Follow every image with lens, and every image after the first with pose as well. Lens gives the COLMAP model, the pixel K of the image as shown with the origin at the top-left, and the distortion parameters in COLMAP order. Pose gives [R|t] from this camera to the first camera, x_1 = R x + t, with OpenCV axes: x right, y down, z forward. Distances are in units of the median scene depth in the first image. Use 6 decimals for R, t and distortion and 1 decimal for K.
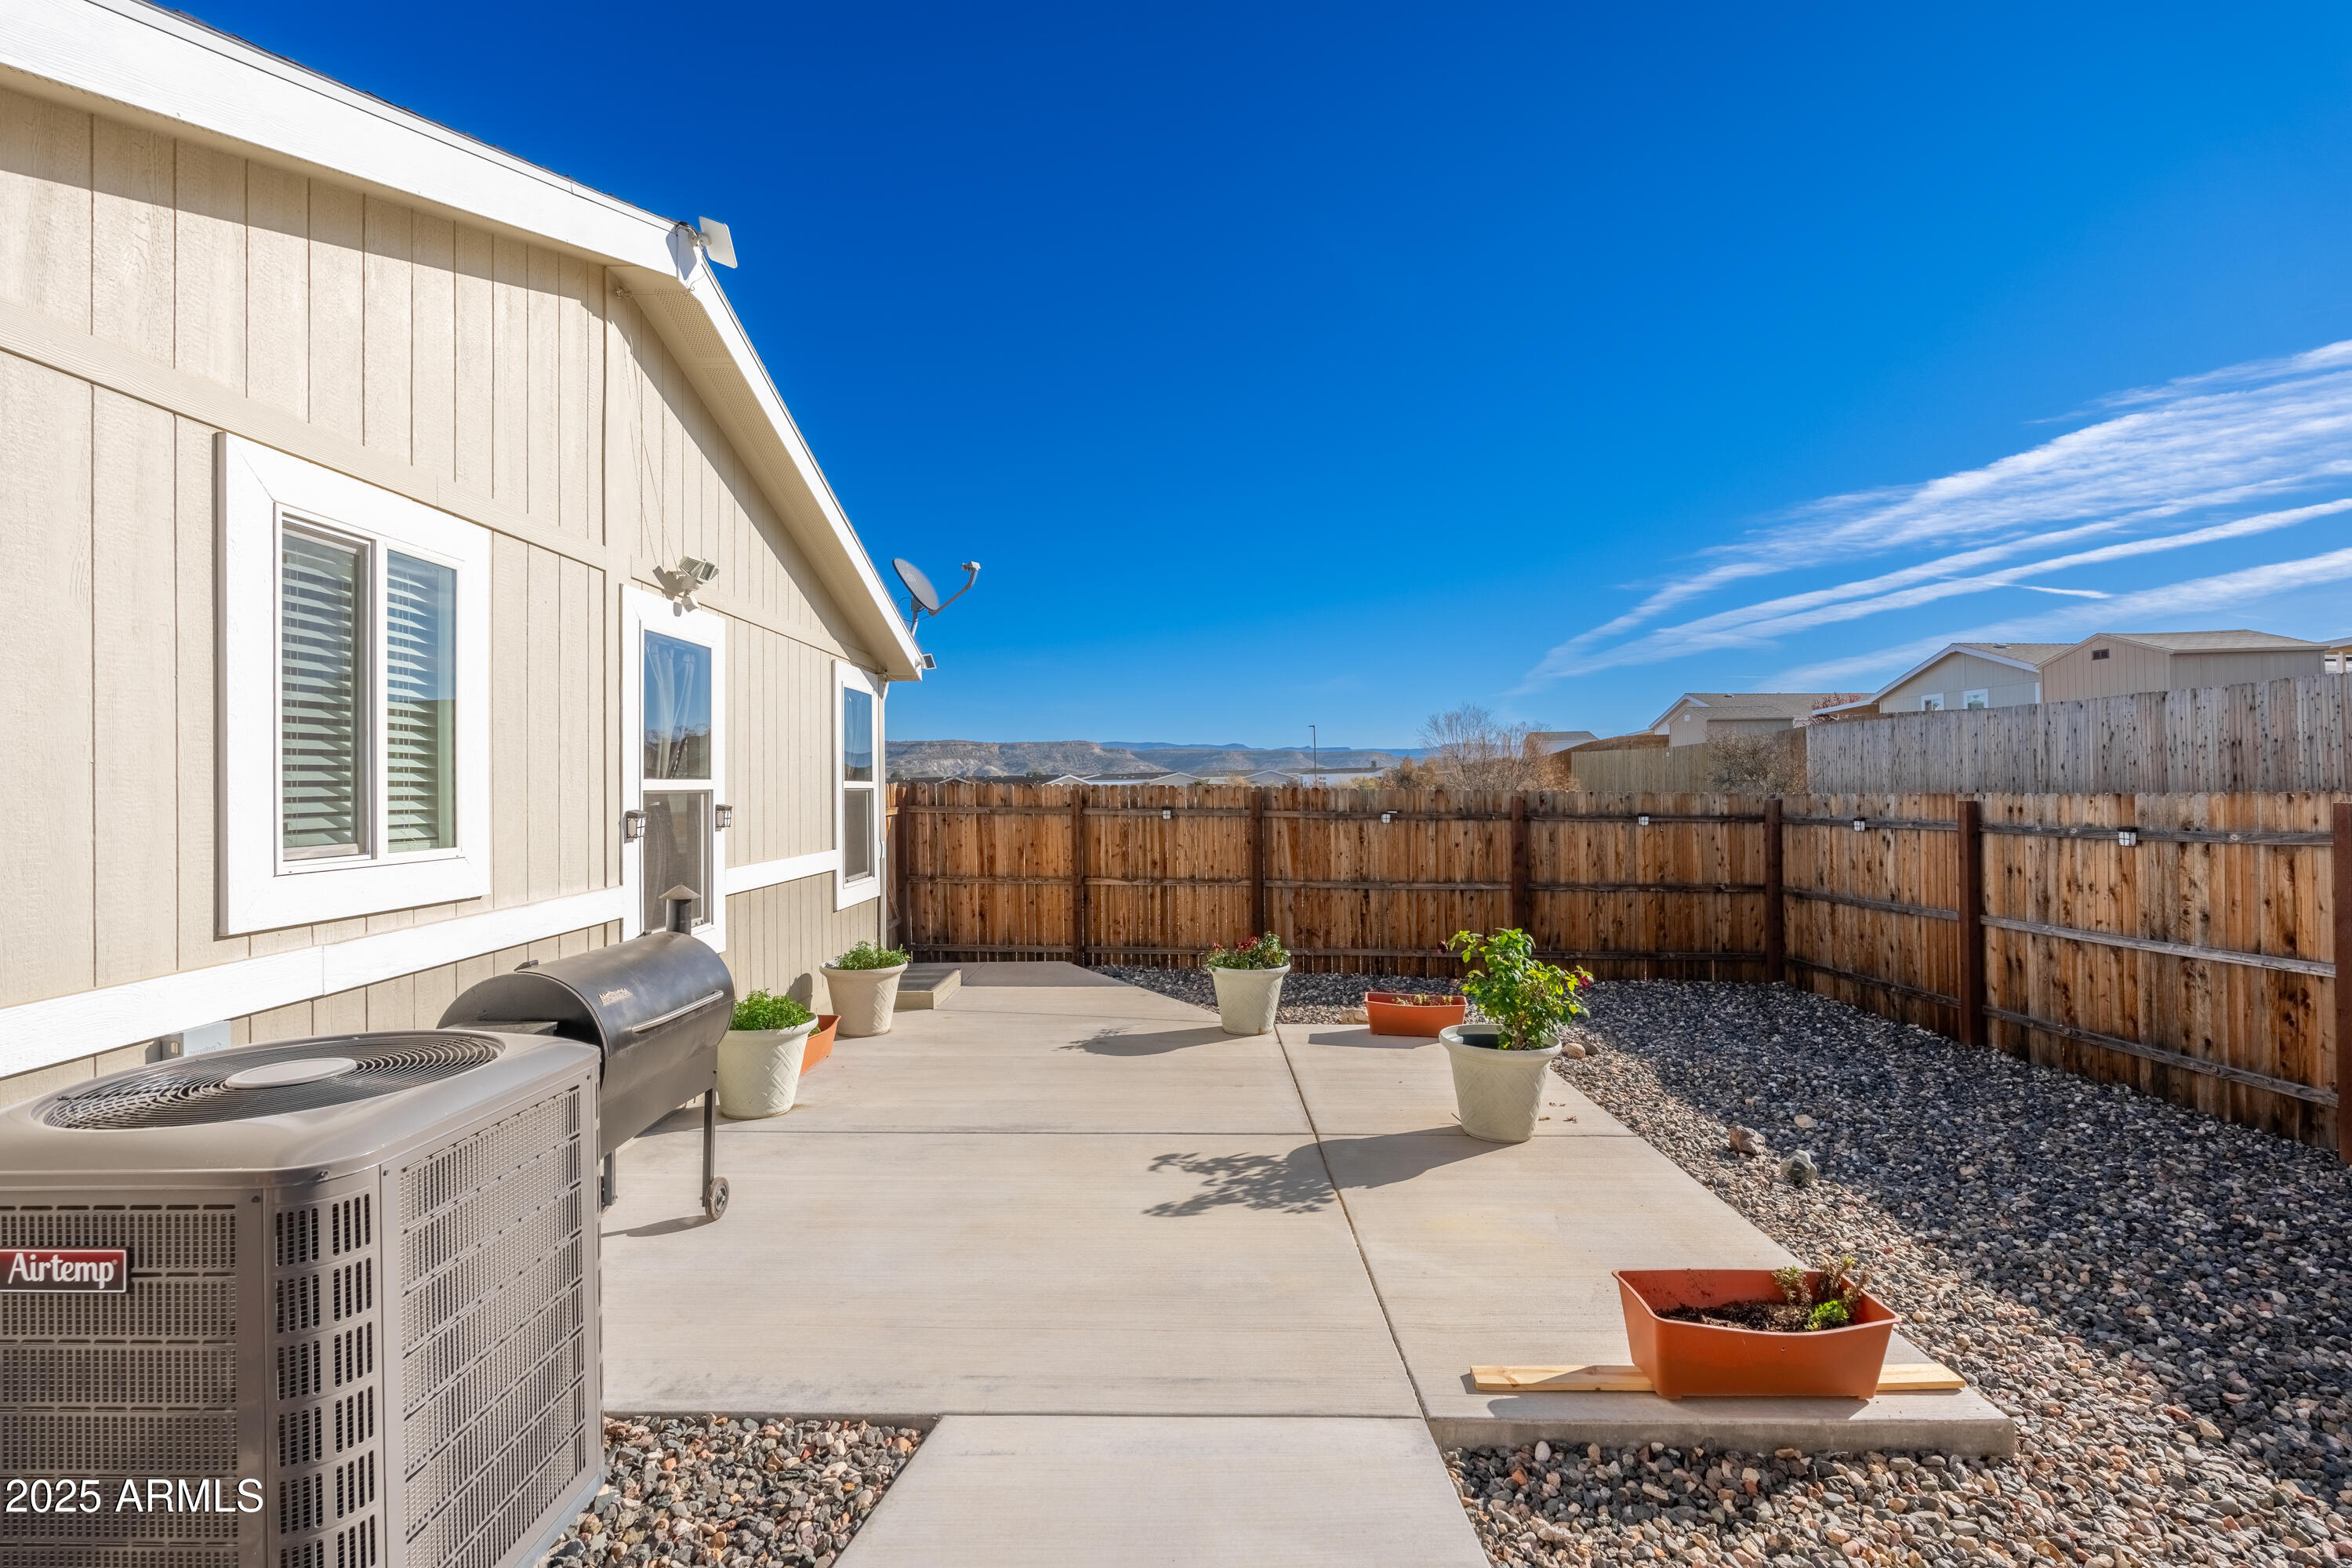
lens RADIAL K [[1068.0, 0, 1176.0], [0, 1068.0, 784.0], [0, 0, 1]] dist [-0.011170, -0.000152]
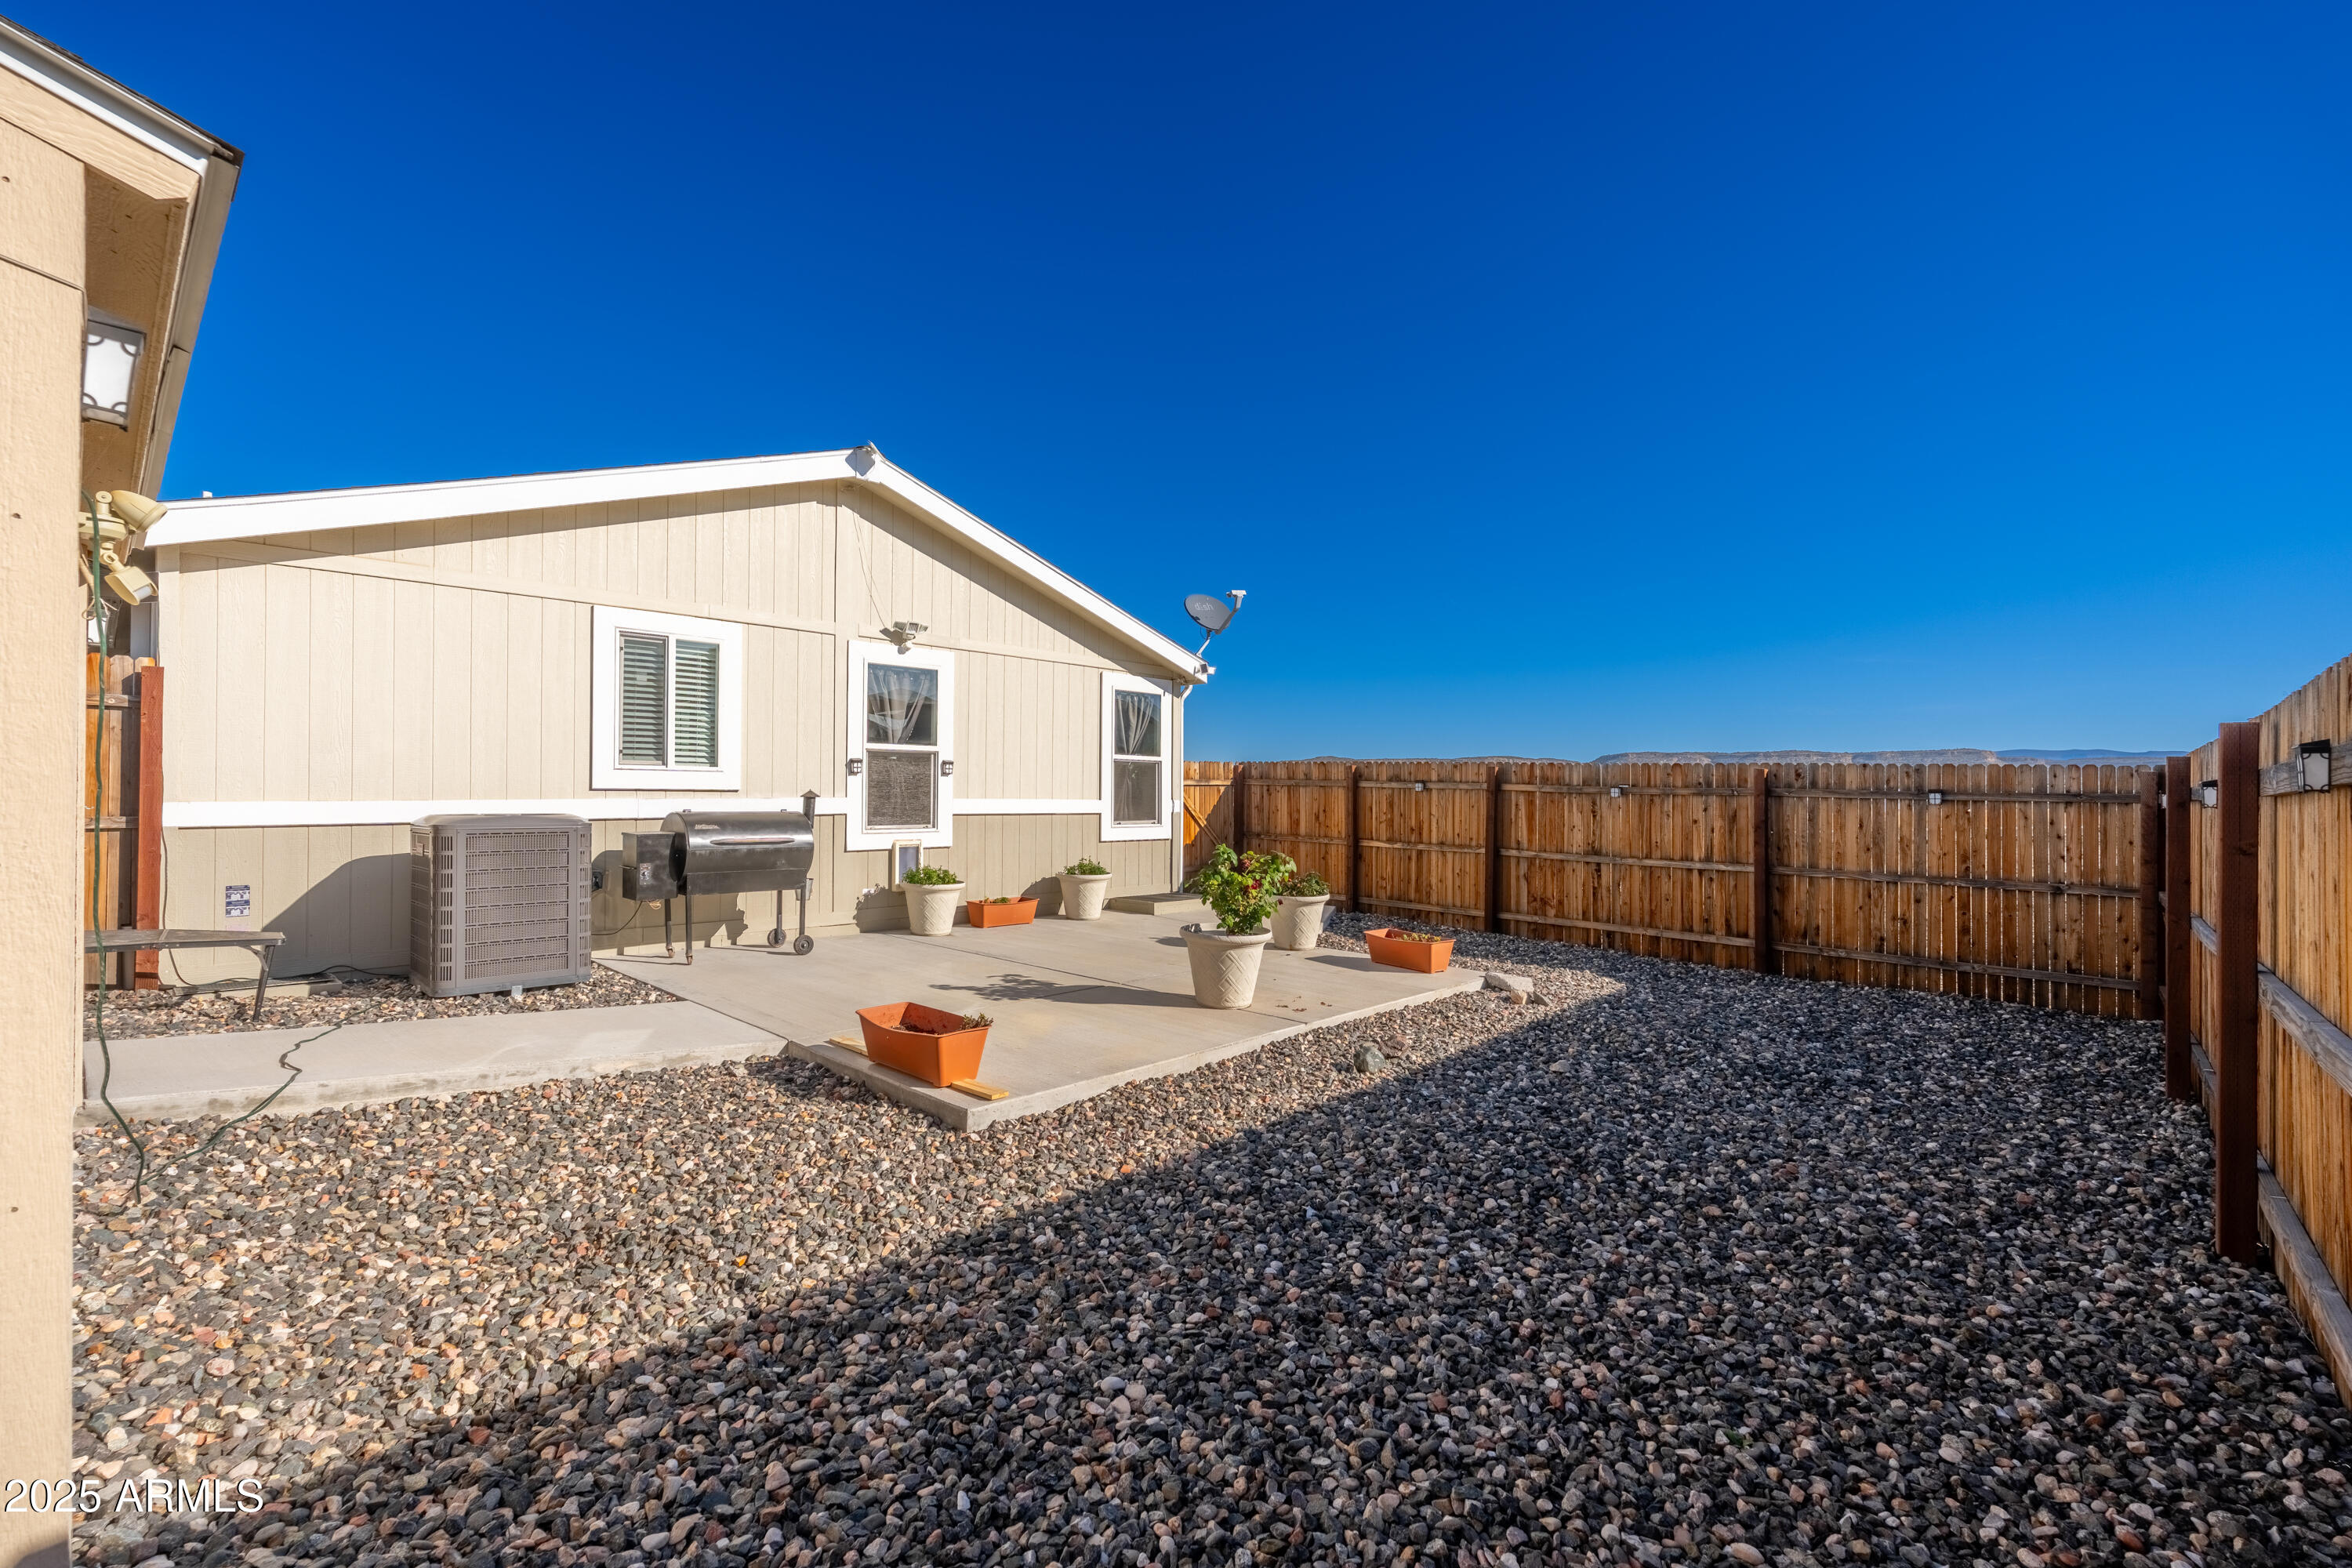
lens RADIAL K [[1009.0, 0, 1176.0], [0, 1009.0, 784.0], [0, 0, 1]] dist [-0.000655, -0.000028]
pose [[0.731822, 0.005227, -0.681476, 0.538381], [-0.012526, 0.999905, -0.005782, 0.035016], [0.681381, 0.012768, 0.731818, 0.033061]]
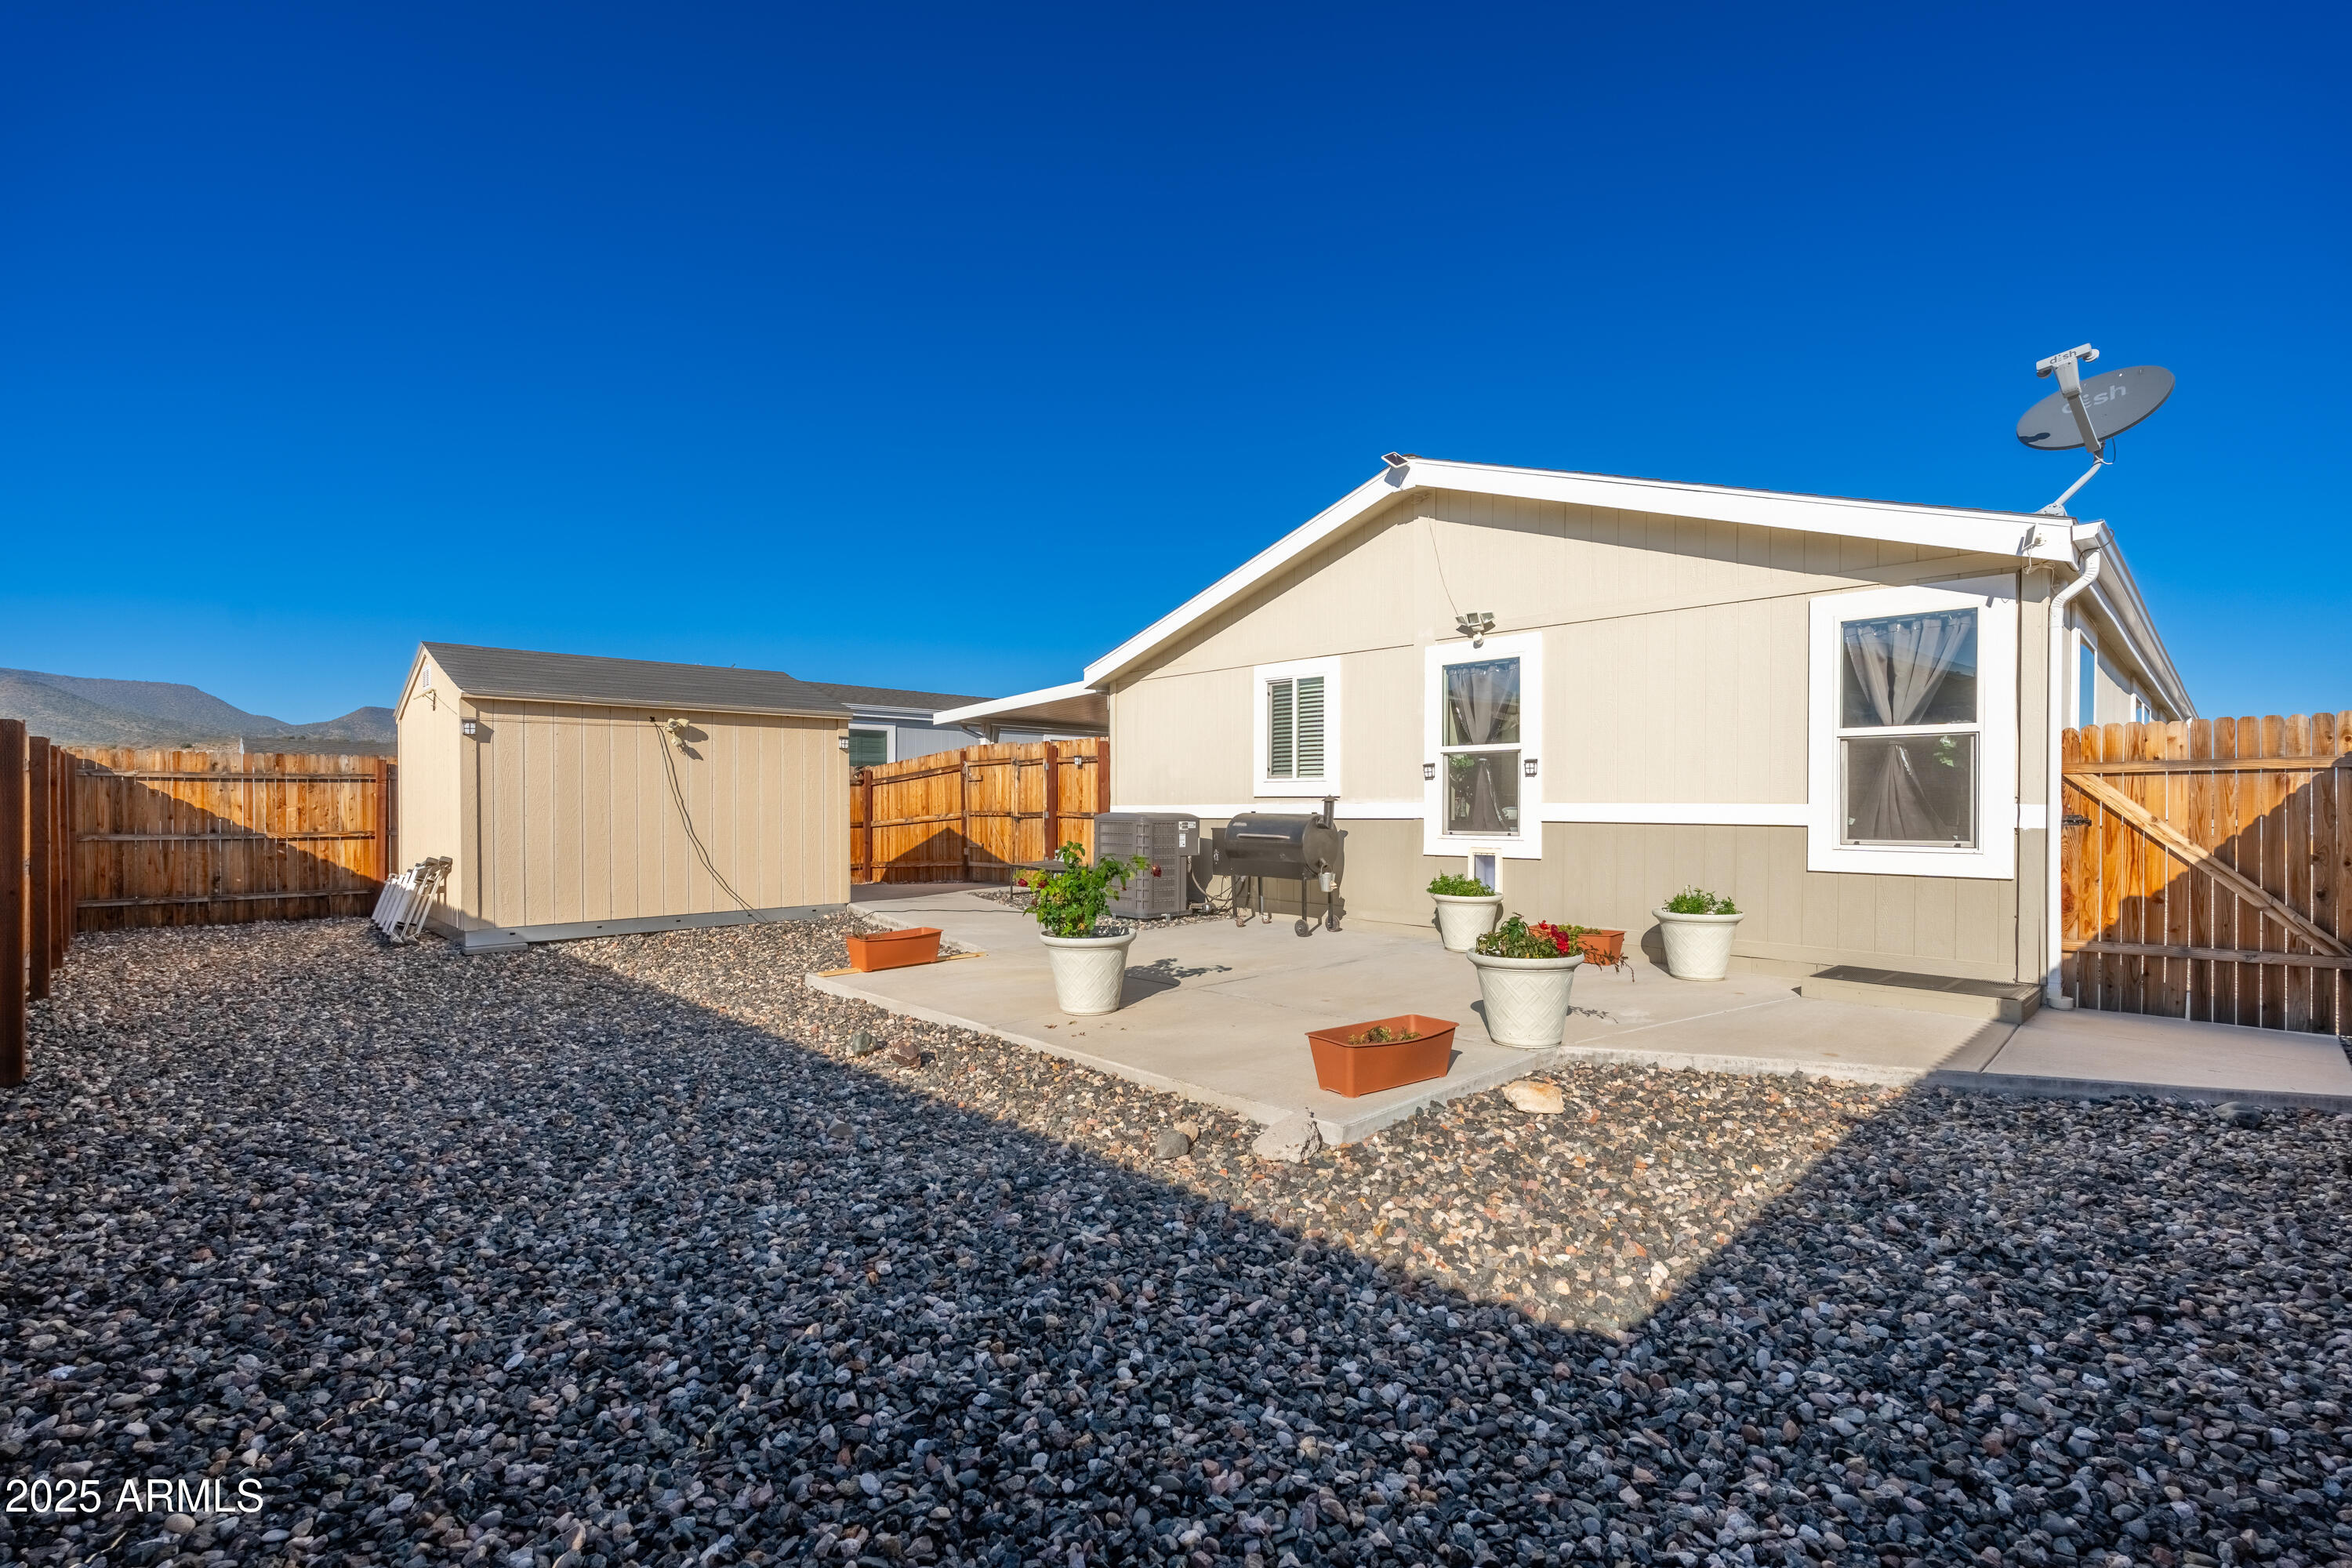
lens RADIAL K [[1009.0, 0, 1176.0], [0, 1009.0, 784.0], [0, 0, 1]] dist [-0.000655, -0.000028]
pose [[-0.706368, 0.003571, -0.707836, 0.517995], [0.011519, 0.999913, -0.006451, 0.032829], [0.707751, -0.012710, -0.706347, 0.926313]]
